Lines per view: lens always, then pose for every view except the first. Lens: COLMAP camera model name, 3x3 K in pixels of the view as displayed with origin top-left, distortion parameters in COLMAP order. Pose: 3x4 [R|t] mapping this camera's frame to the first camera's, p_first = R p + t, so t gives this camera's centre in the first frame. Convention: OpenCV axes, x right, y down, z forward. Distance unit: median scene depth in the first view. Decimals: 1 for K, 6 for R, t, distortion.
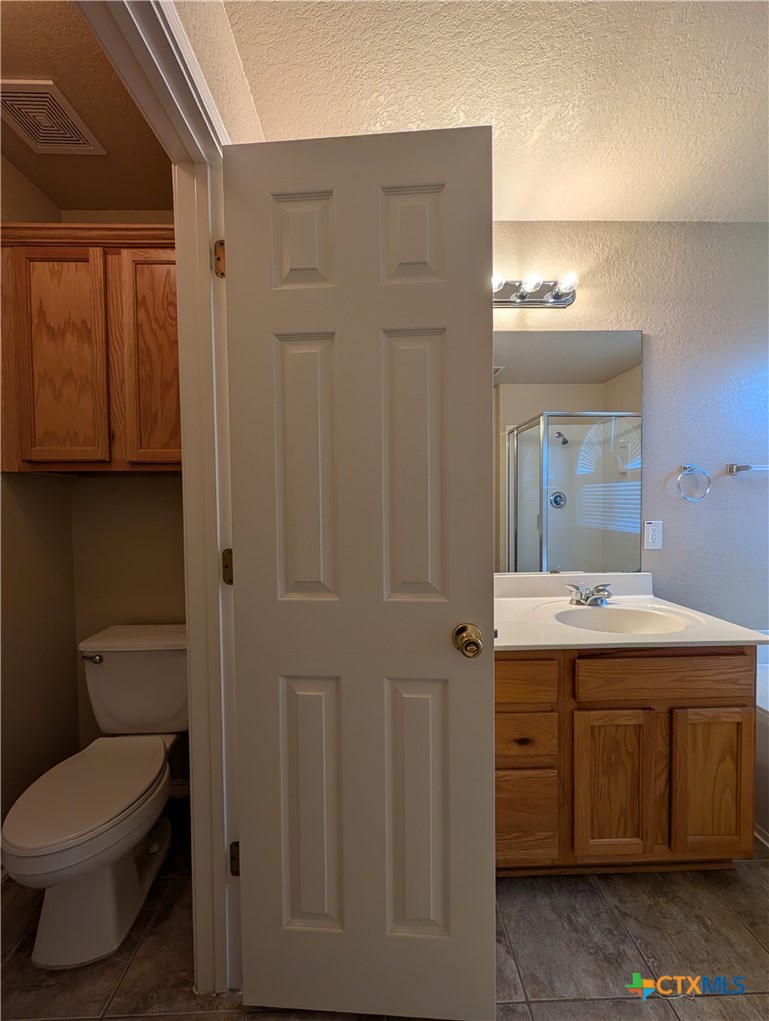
lens RADIAL K [[386.4, 0, 384.7], [0, 386.4, 514.4], [0, 0, 1]] dist [-0.000401, 0.000463]
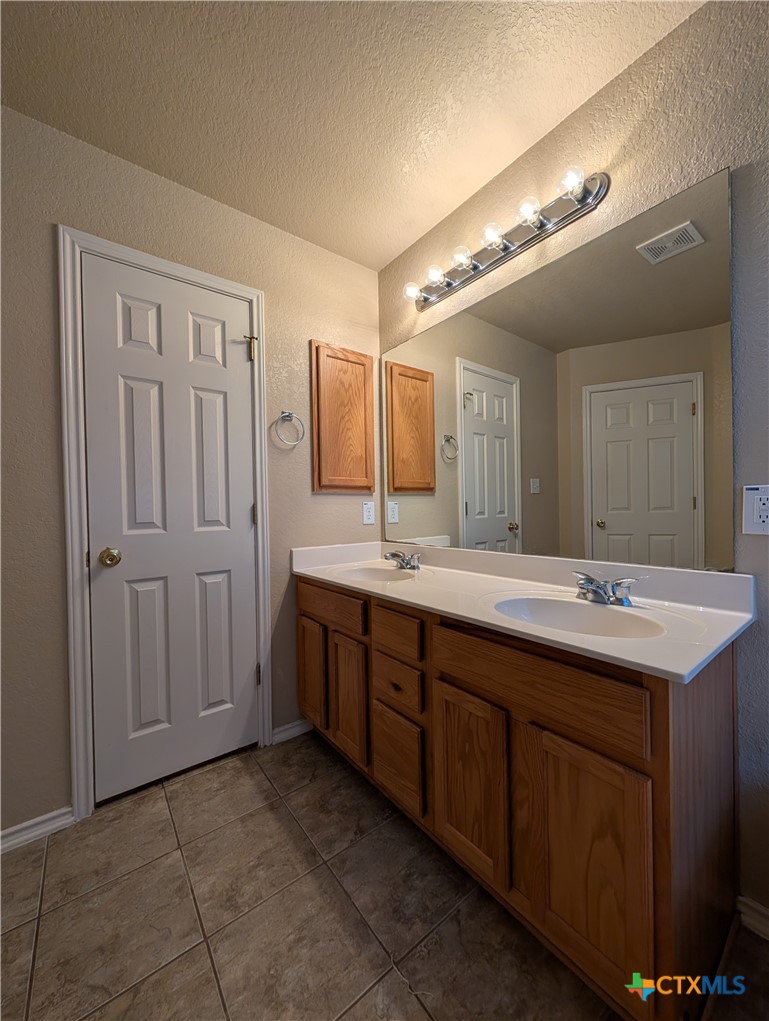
lens RADIAL K [[386.4, 0, 386.9], [0, 386.4, 517.2], [0, 0, 1]] dist [-0.000401, 0.000463]
pose [[0.595169, 0.016312, -0.803435, 1.175180], [-0.018925, 0.999801, 0.006280, 0.101133], [0.803377, 0.011467, 0.595360, 0.317404]]
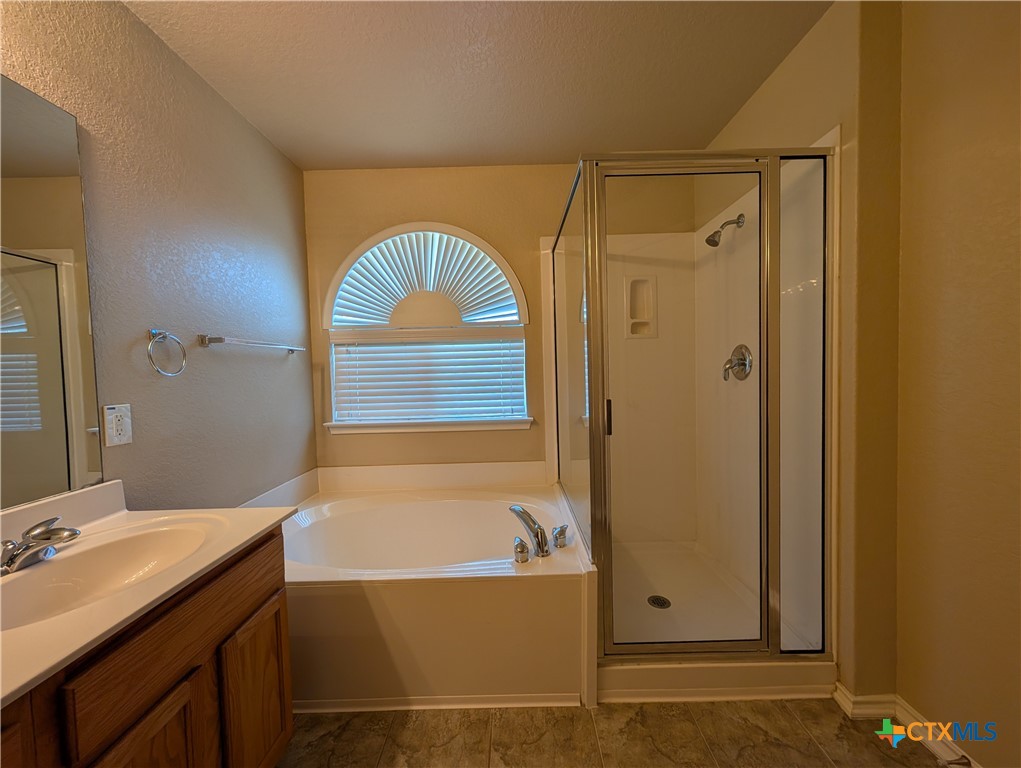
lens RADIAL K [[386.4, 0, 513.8], [0, 386.4, 384.6], [0, 0, 1]] dist [-0.000401, 0.000463]
pose [[0.020573, -0.029906, 0.999341, 0.015259], [0.056648, 0.997982, 0.028699, 0.001562], [-0.998182, 0.056020, 0.022226, 0.376906]]
